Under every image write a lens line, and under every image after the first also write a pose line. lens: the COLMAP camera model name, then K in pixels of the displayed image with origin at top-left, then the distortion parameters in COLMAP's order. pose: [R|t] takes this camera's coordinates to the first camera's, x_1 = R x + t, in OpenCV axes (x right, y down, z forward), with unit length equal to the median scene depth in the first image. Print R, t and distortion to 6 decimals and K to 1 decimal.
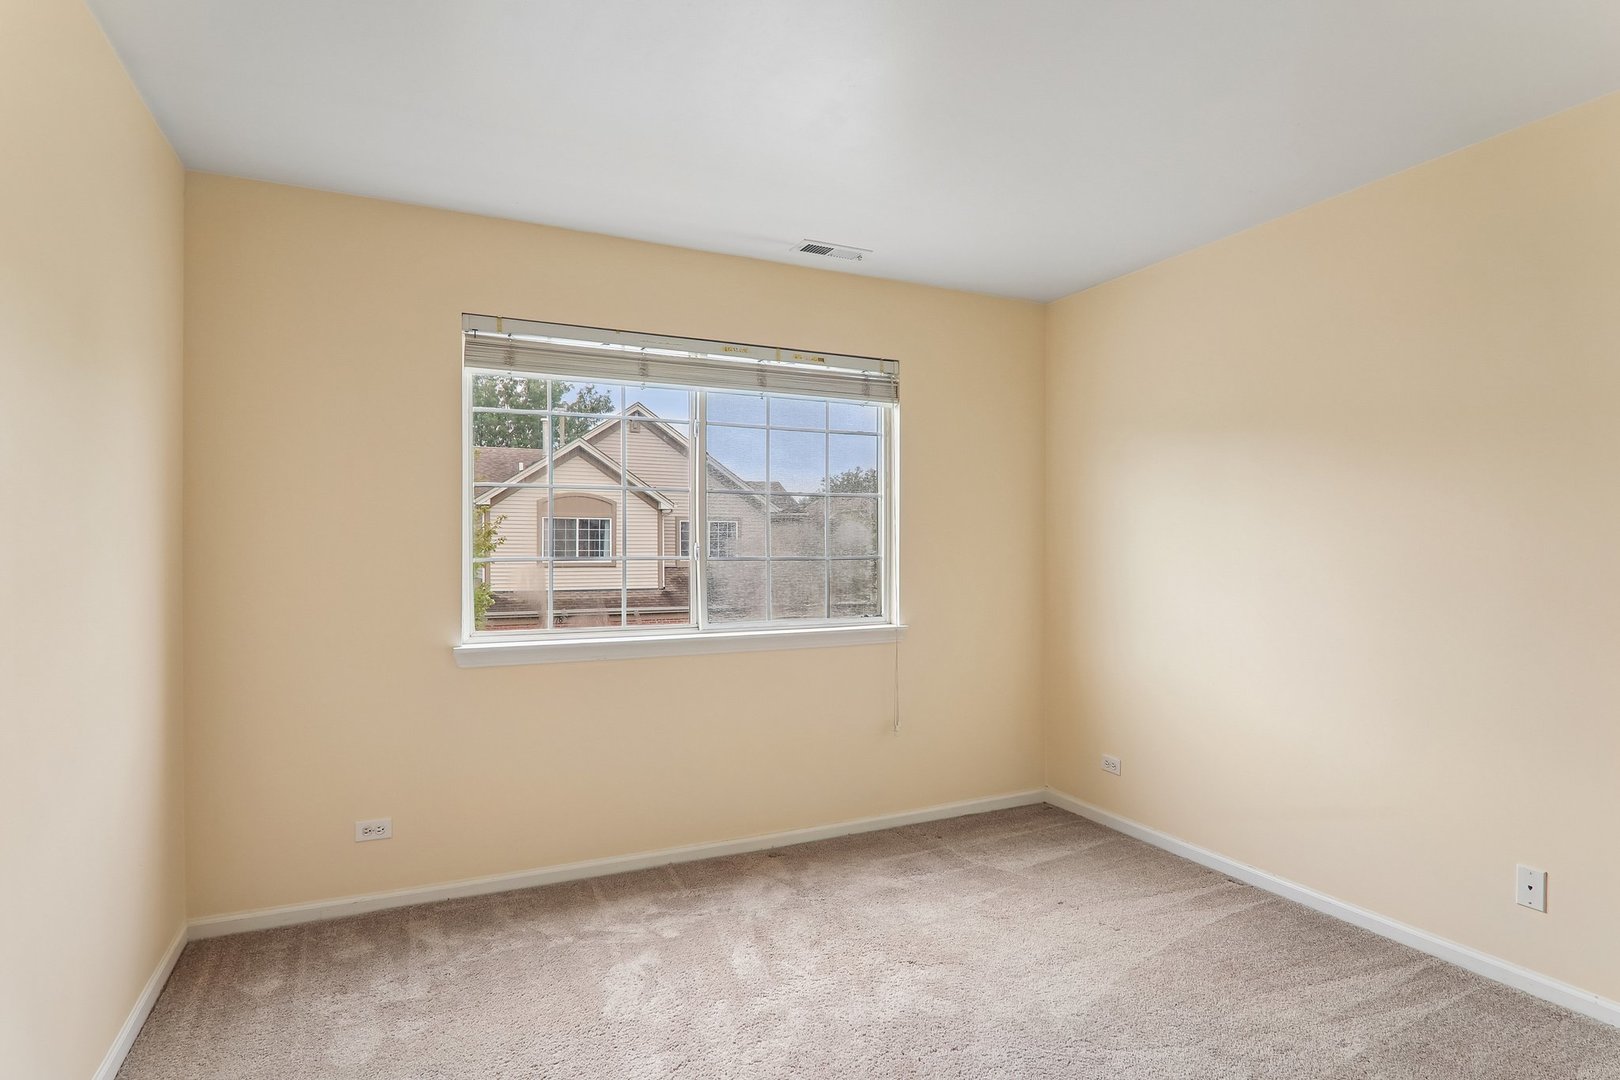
lens RADIAL K [[859.2, 0, 812.2], [0, 859.2, 547.5], [0, 0, 1]] dist [-0.014750, -0.000161]
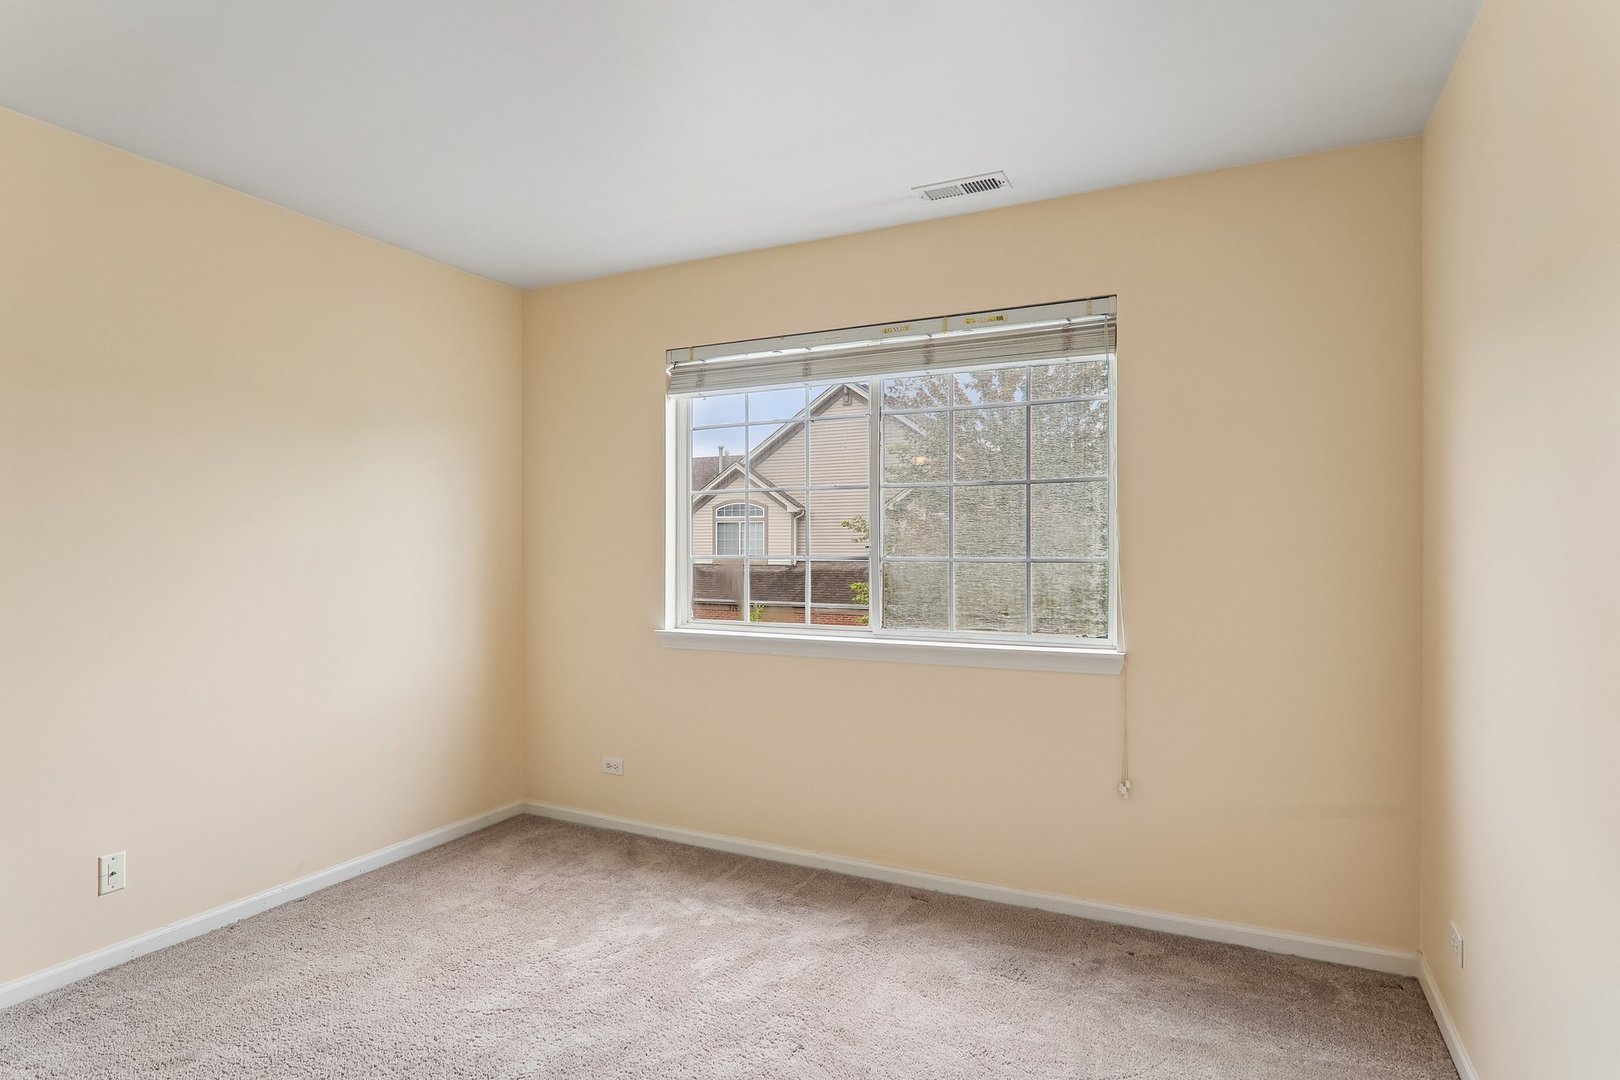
lens RADIAL K [[859.2, 0, 758.4], [0, 859.2, 539.0], [0, 0, 1]] dist [-0.014750, -0.000161]
pose [[0.601918, -0.000965, -0.798557, 0.541106], [0.004857, 0.999985, 0.002453, -0.011350], [0.798543, -0.005355, 0.601914, 0.331403]]
